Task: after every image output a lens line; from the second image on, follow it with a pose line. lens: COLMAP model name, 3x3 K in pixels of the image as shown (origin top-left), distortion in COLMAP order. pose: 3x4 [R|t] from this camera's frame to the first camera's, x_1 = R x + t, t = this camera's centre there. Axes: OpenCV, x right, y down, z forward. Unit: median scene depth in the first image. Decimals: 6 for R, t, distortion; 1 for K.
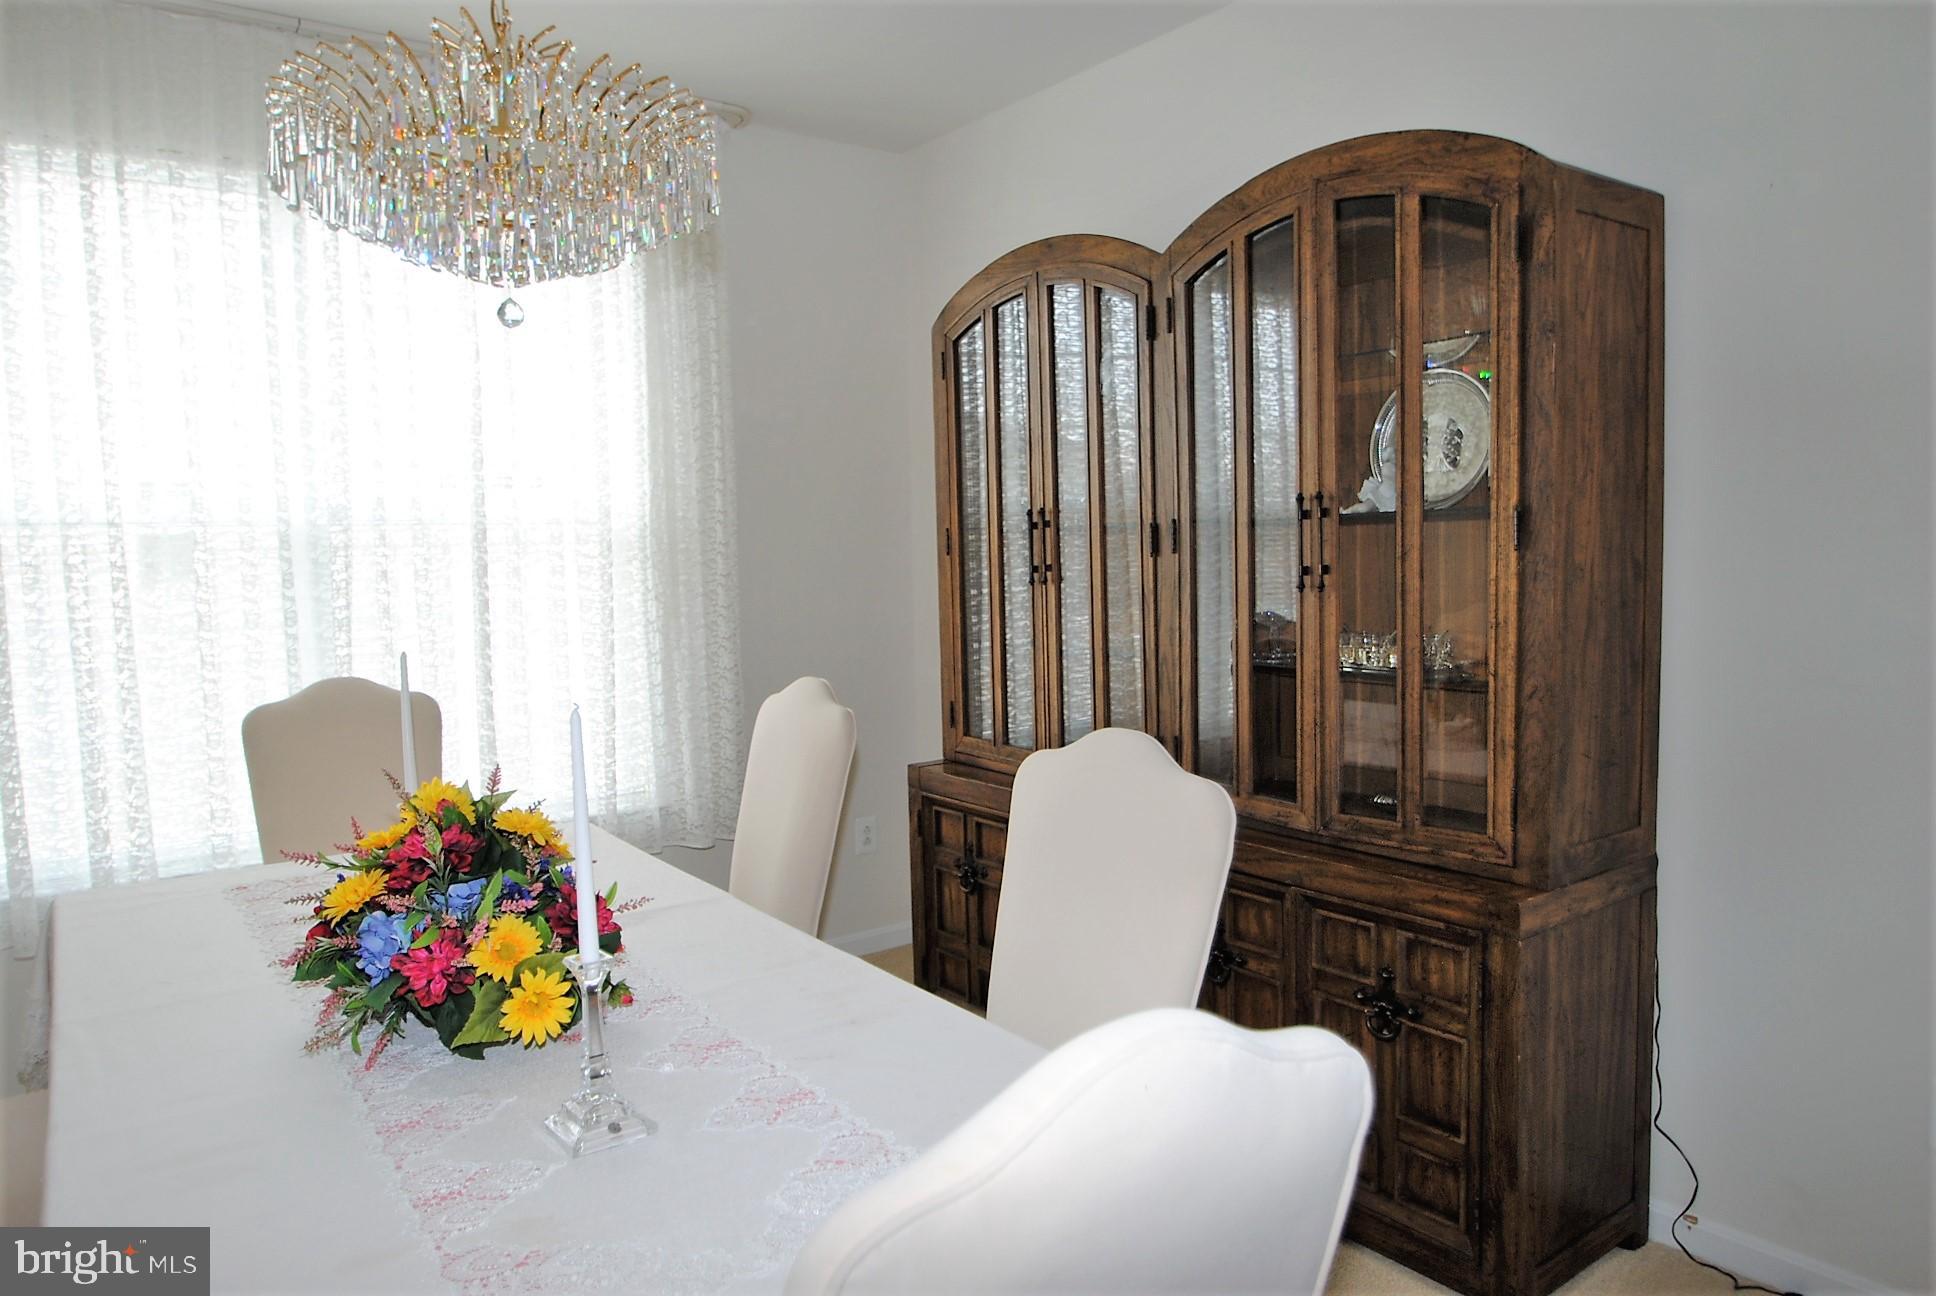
lens RADIAL K [[1291.7, 0, 985.4], [0, 1291.7, 641.0], [0, 0, 1]] dist [-0.035266, 0.003919]
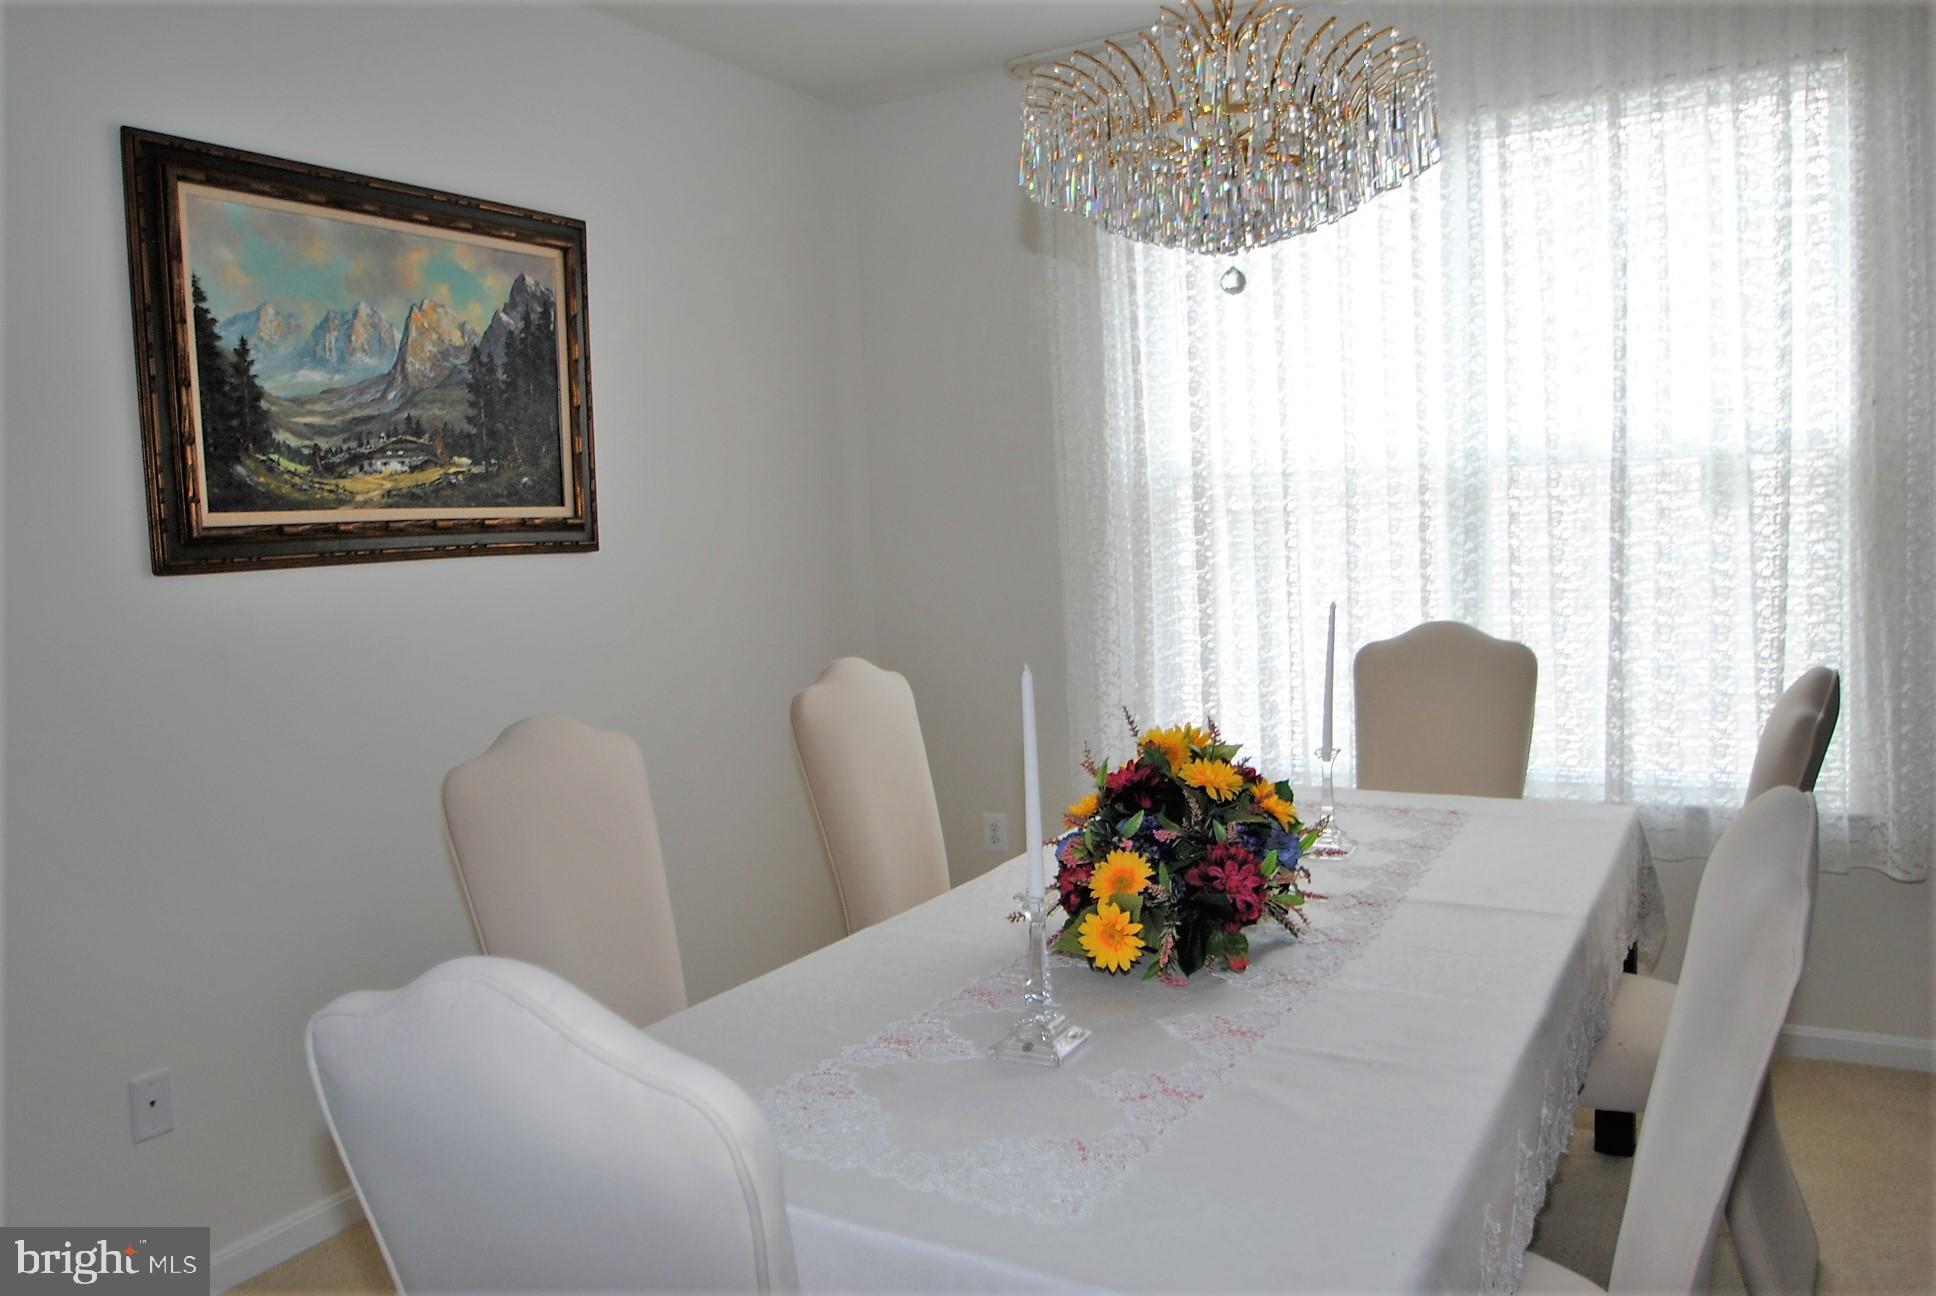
lens RADIAL K [[1417.4, 0, 972.5], [0, 1417.4, 643.8], [0, 0, 1]] dist [-0.031445, -0.003121]
pose [[0.393517, 0.086128, -0.915274, 0.365672], [-0.031329, 0.996280, 0.080280, -0.030899], [0.918783, -0.002917, 0.394752, 0.218197]]
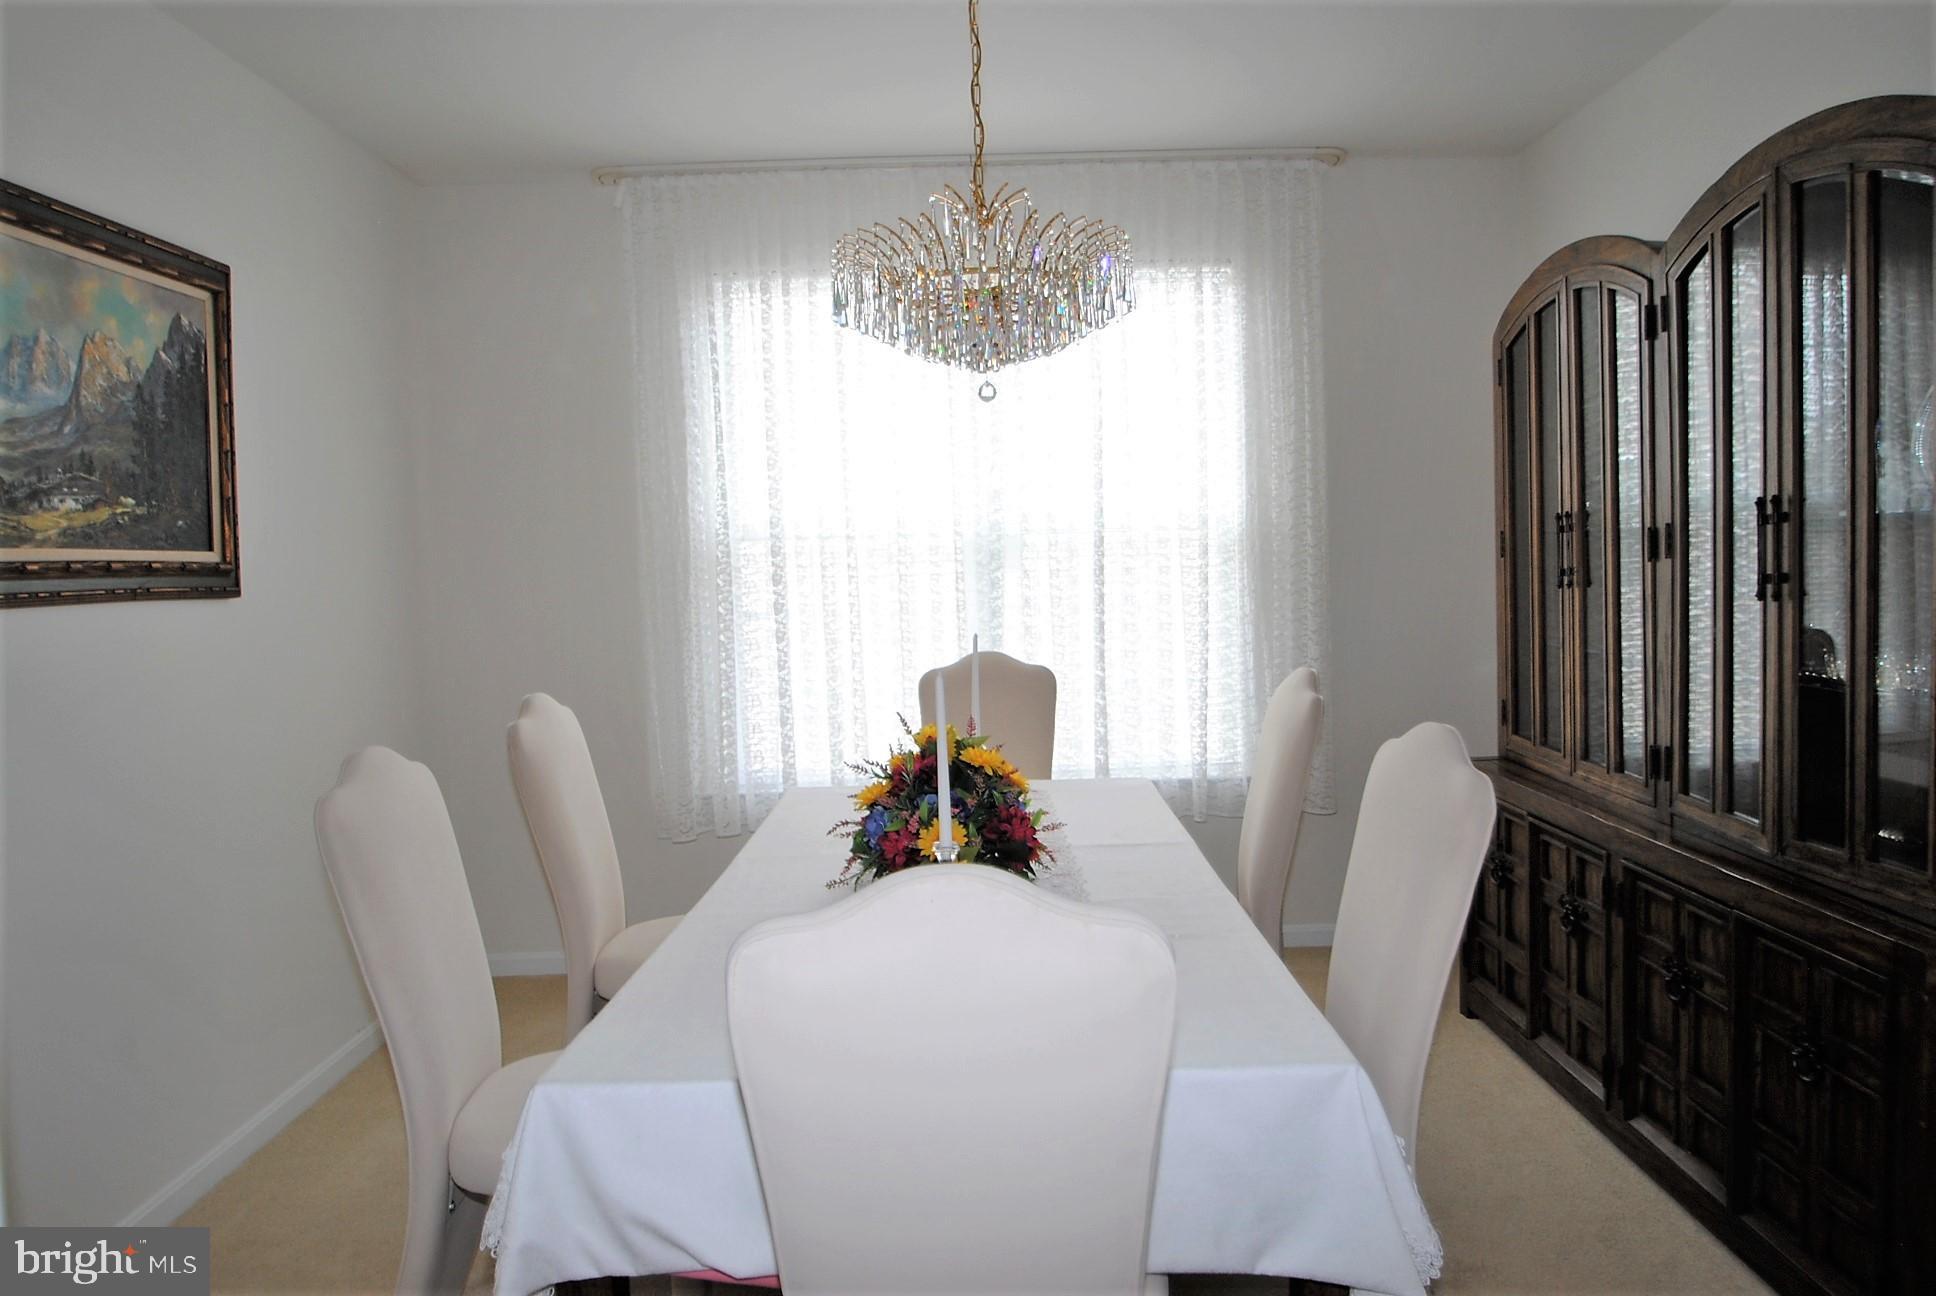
lens RADIAL K [[1291.7, 0, 974.1], [0, 1291.7, 649.0], [0, 0, 1]] dist [-0.035266, 0.003919]
pose [[0.803128, 0.039867, -0.594471, 0.275834], [-0.030839, 0.999203, 0.025347, -0.007149], [0.595008, -0.002024, 0.803717, -0.077526]]
